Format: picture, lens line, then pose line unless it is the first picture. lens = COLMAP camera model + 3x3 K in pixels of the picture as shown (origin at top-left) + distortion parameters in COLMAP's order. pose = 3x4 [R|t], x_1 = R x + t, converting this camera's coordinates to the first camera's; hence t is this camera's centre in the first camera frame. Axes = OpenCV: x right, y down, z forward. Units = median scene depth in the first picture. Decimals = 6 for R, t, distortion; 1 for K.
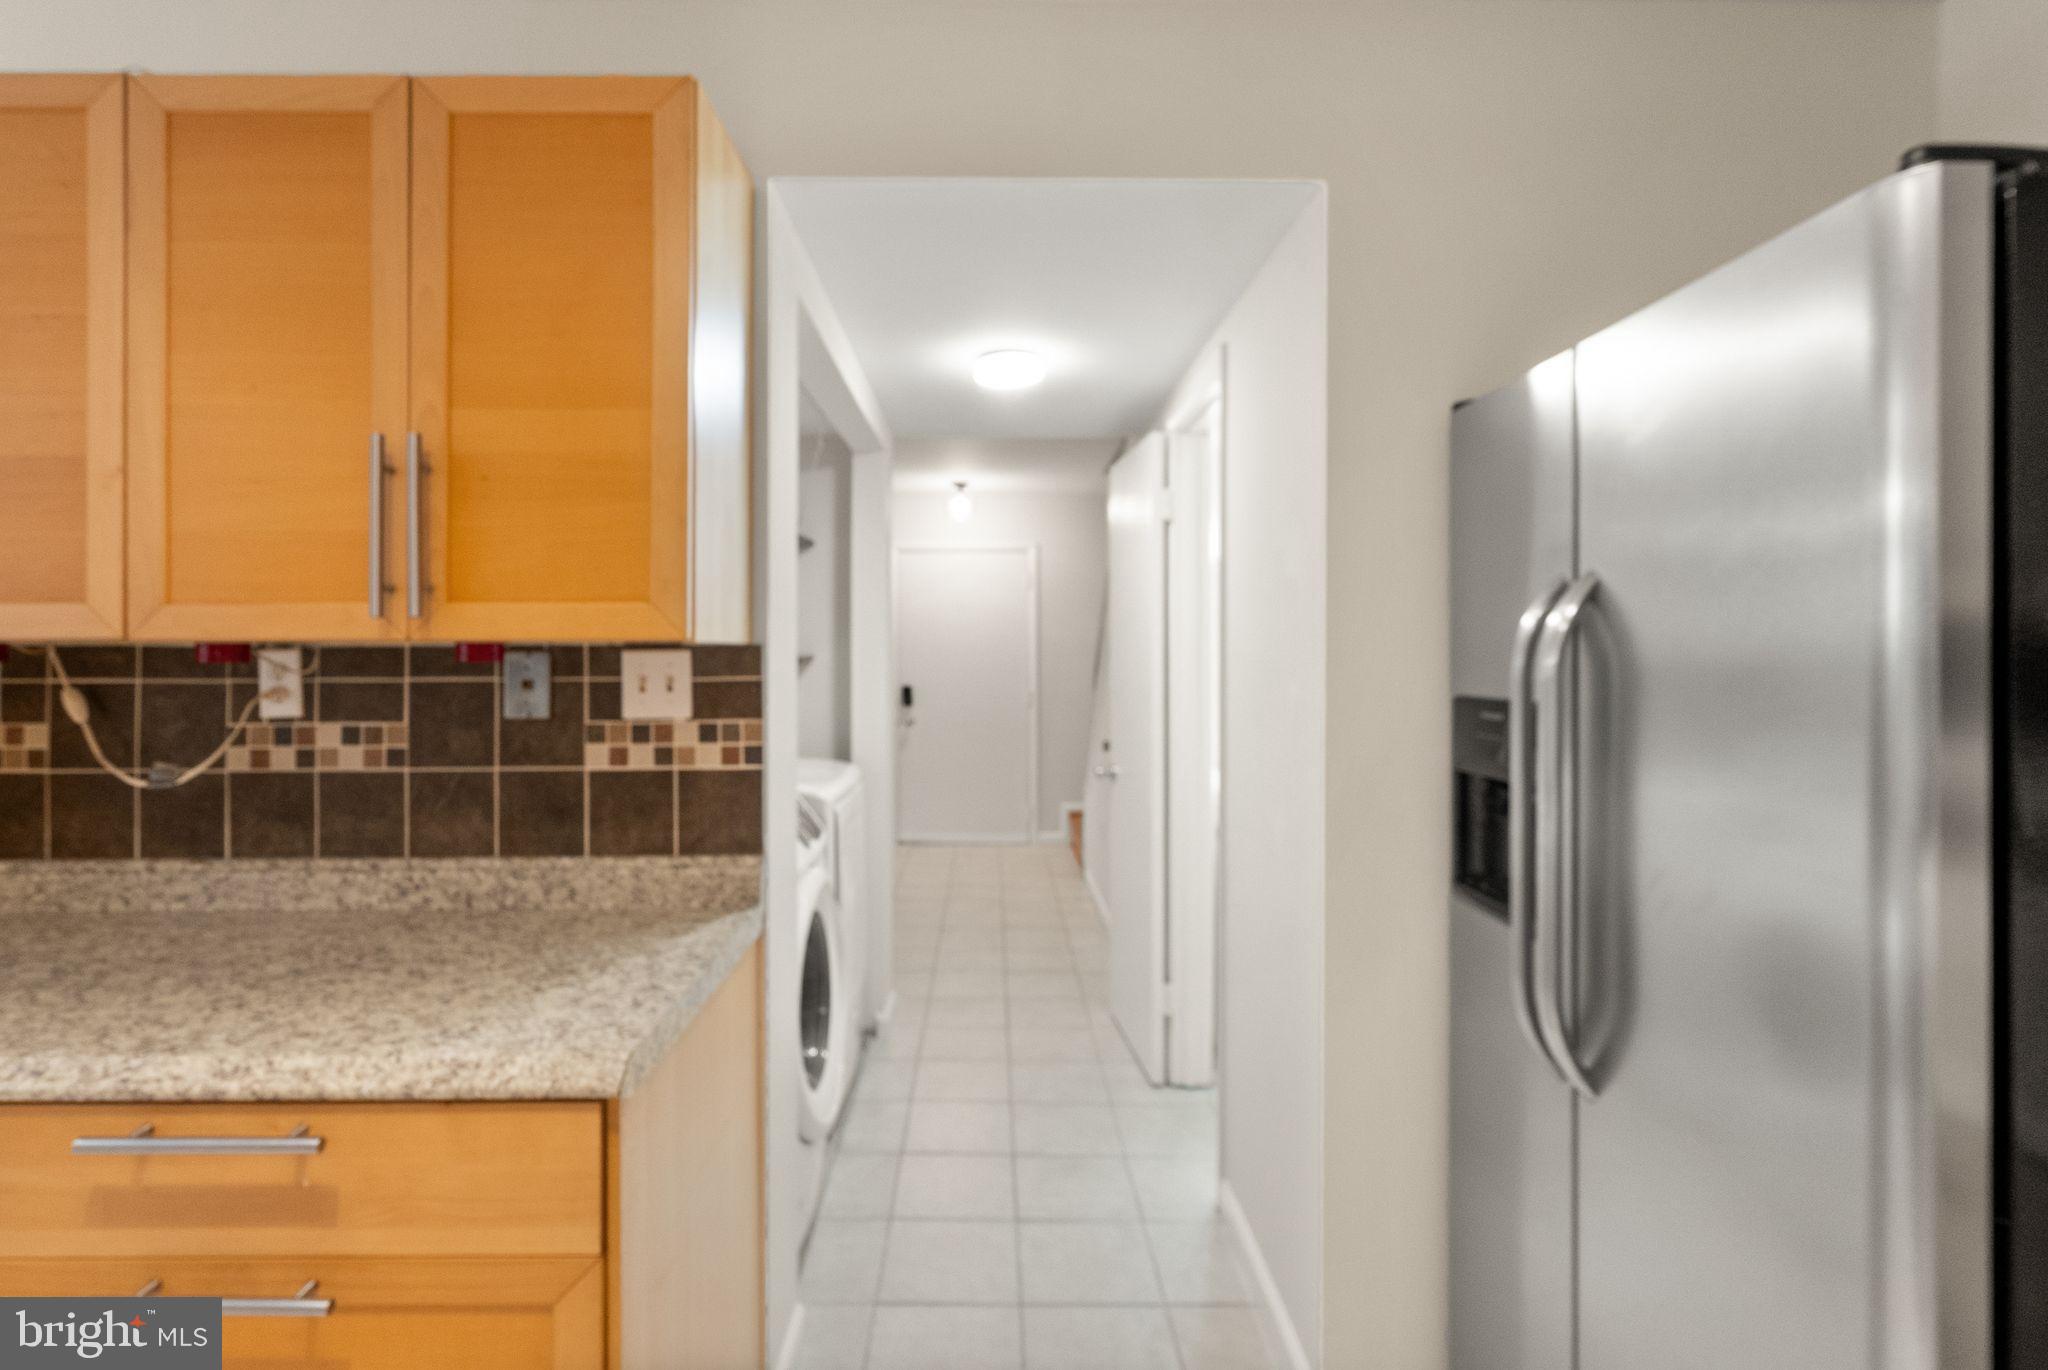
lens RADIAL K [[975.3, 0, 1007.2], [0, 975.3, 647.1], [0, 0, 1]] dist [-0.003082, 0.000018]
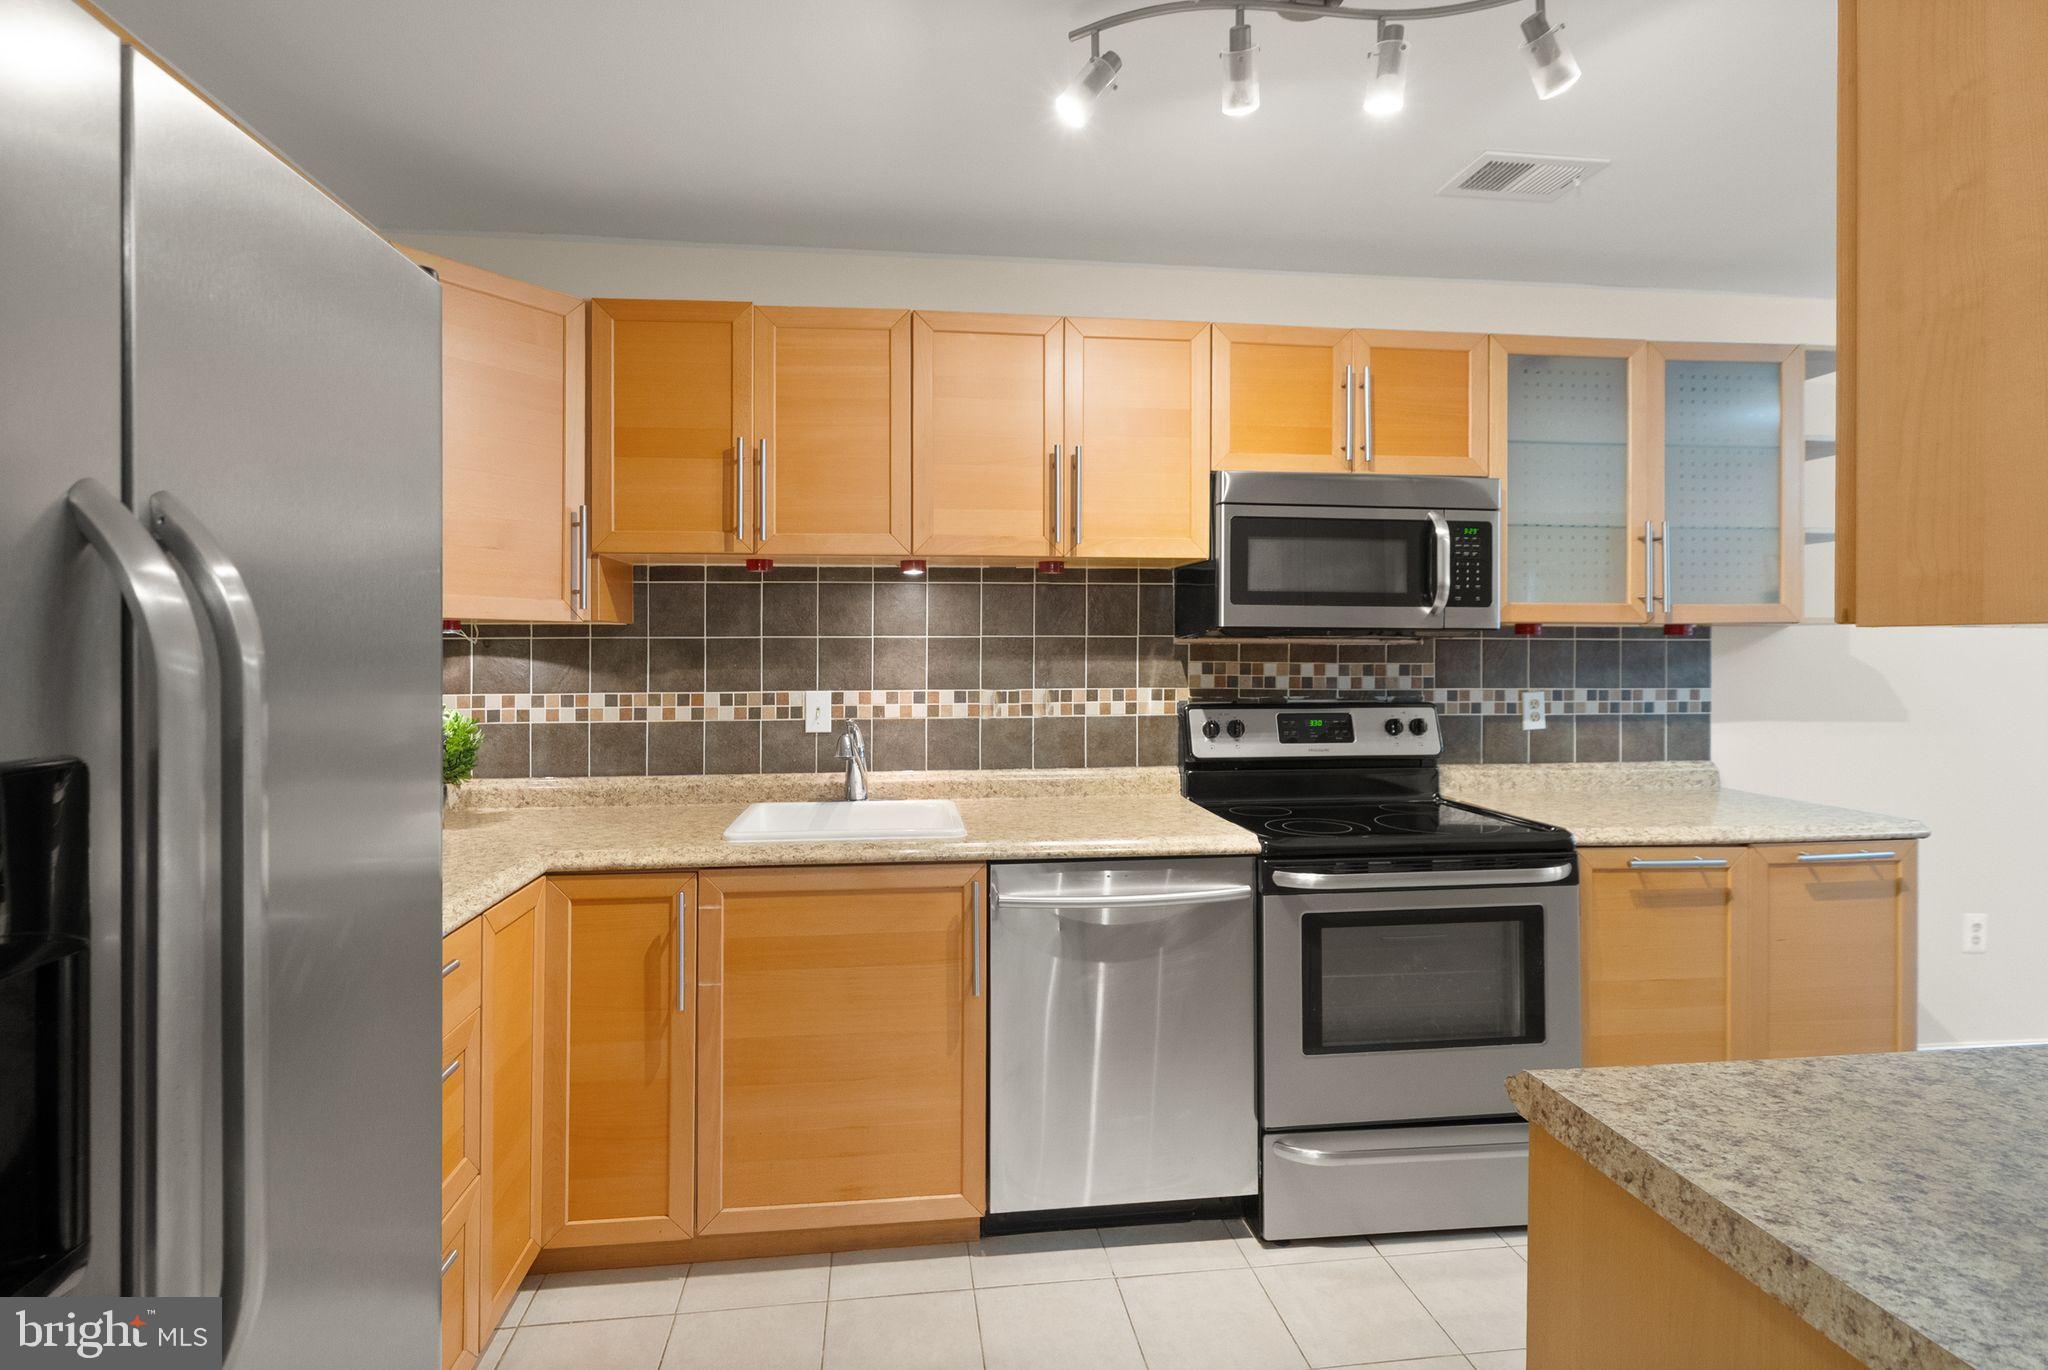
lens RADIAL K [[978.5, 0, 1010.7], [0, 978.5, 643.5], [0, 0, 1]] dist [0.002715, 0.001124]
pose [[-0.992498, -0.000764, -0.122256, 0.142291], [-0.000194, 0.999989, -0.004673, 0.004167], [0.122258, -0.004614, -0.992488, 1.196799]]
